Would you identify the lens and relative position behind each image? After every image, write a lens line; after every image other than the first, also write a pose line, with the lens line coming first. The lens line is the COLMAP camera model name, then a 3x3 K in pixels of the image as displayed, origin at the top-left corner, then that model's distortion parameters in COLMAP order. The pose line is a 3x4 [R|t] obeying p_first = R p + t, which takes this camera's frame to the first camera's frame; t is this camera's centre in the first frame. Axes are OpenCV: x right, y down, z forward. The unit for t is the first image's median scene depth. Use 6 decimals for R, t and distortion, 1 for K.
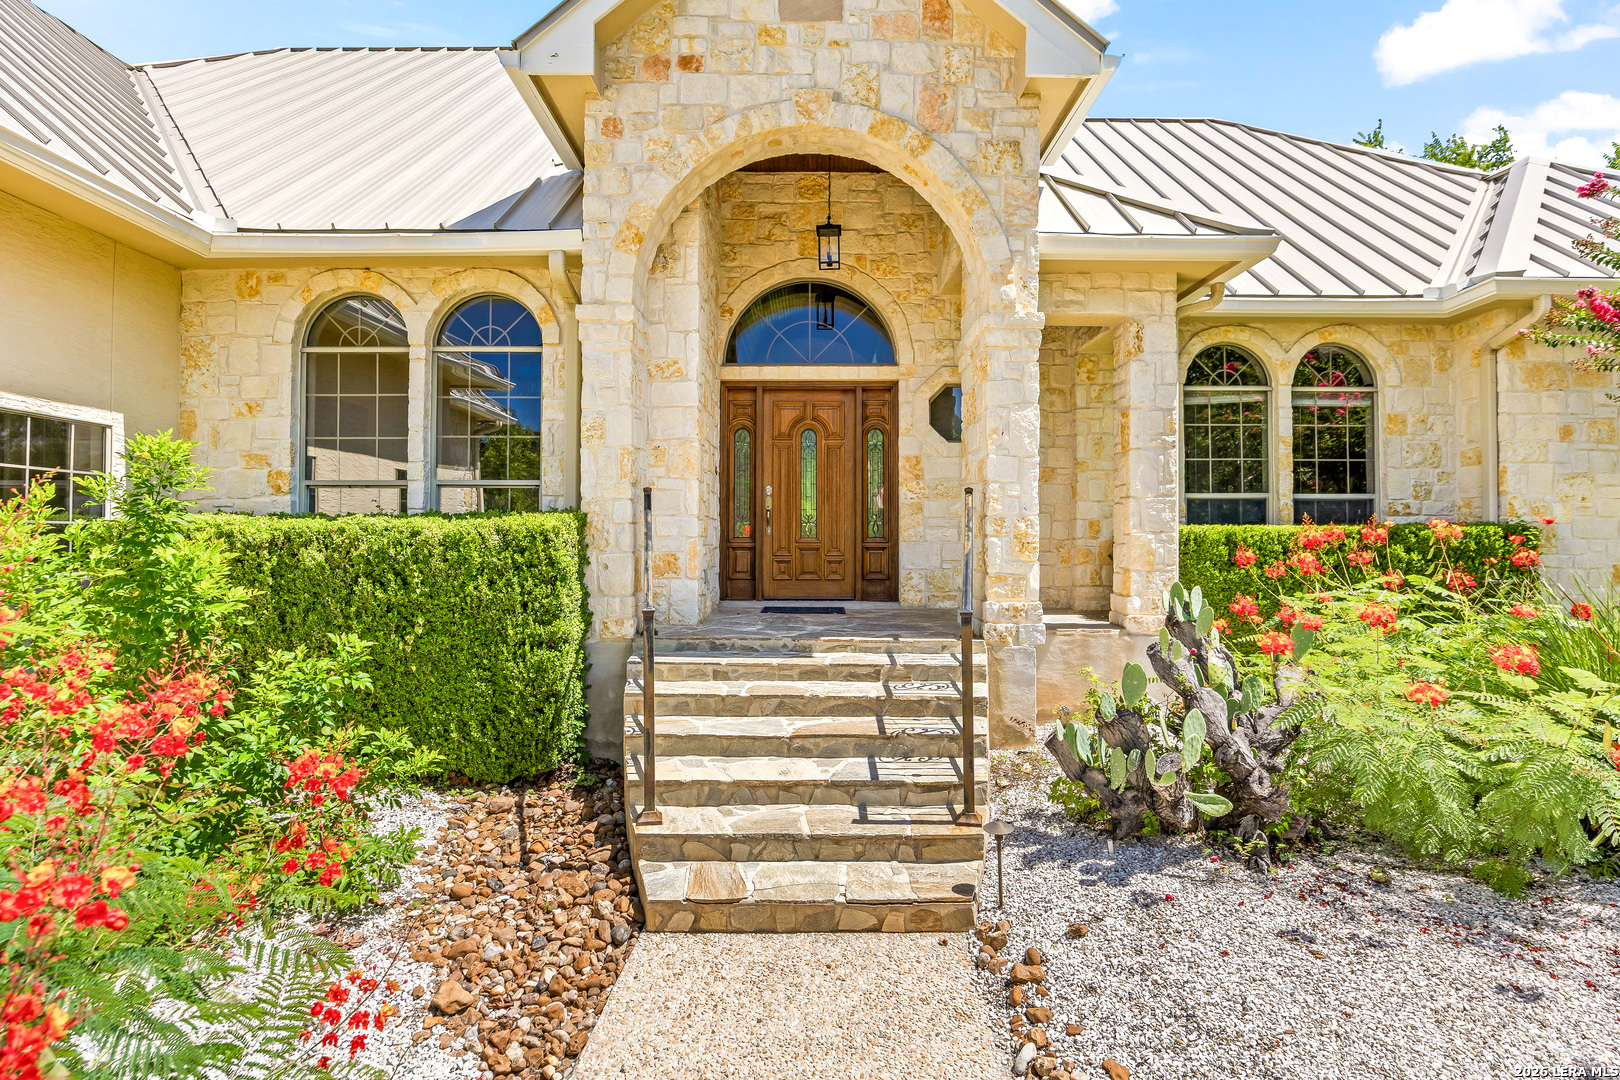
lens RADIAL K [[798.7, 0, 819.5], [0, 798.7, 521.0], [0, 0, 1]] dist [-0.011247, -0.000618]
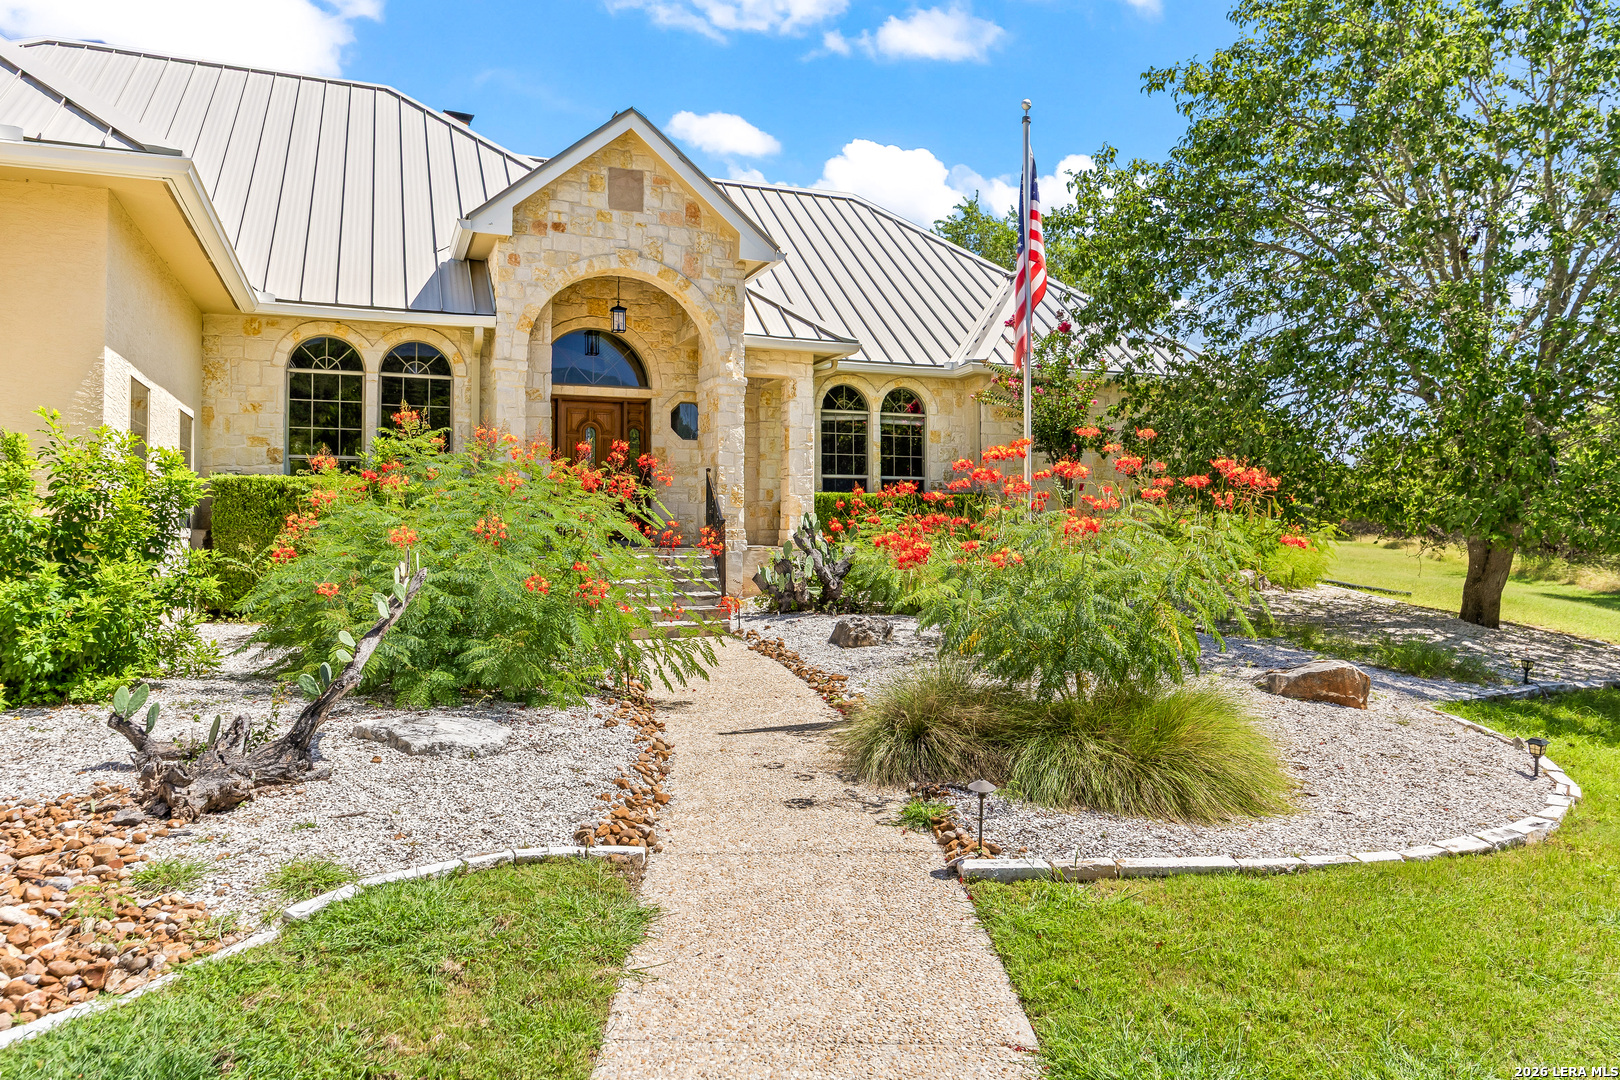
lens RADIAL K [[1172.4, 0, 845.8], [0, 1172.4, 514.0], [0, 0, 1]] dist [0.000847, -0.000335]
pose [[0.918681, 0.004260, 0.394978, -0.552833], [-0.003001, 0.999988, -0.003806, 0.069473], [-0.394989, 0.002311, 0.918683, -1.520252]]
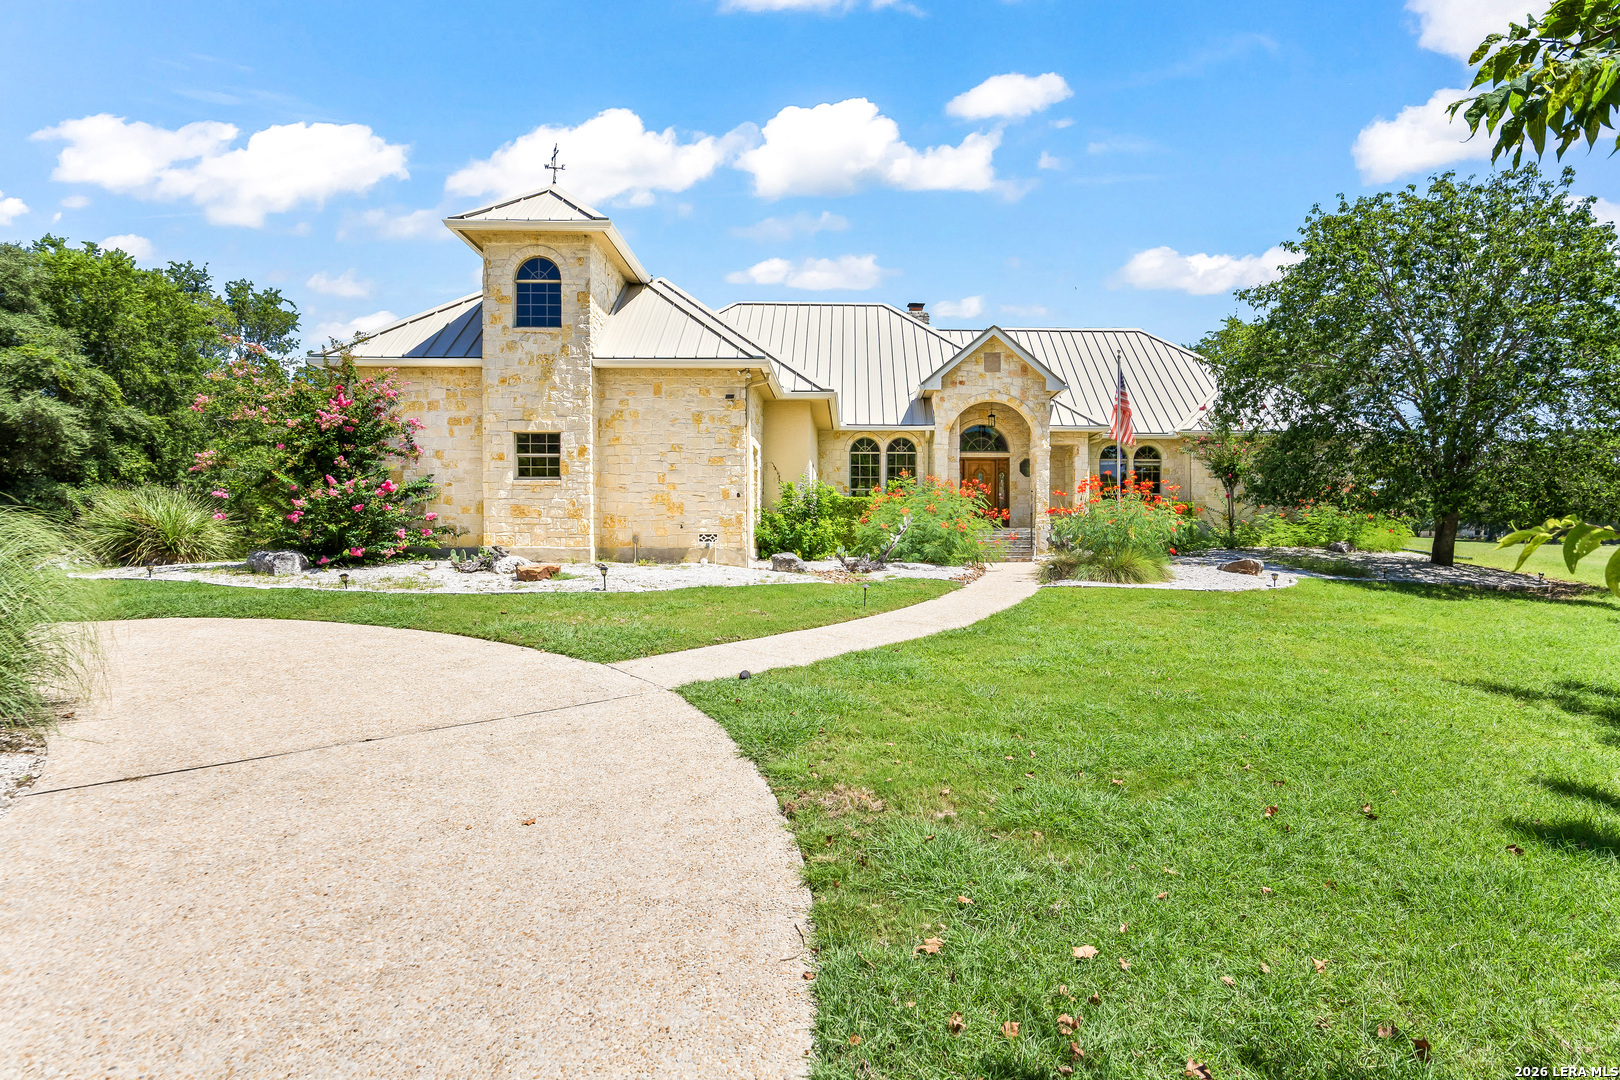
lens RADIAL K [[1232.1, 0, 843.3], [0, 1232.1, 567.4], [0, 0, 1]] dist [-0.009004, 0.001966]
pose [[0.999516, -0.001895, 0.031055, -0.858164], [0.001640, 0.999965, 0.008238, 0.262684], [-0.031070, -0.008183, 0.999484, -4.642024]]
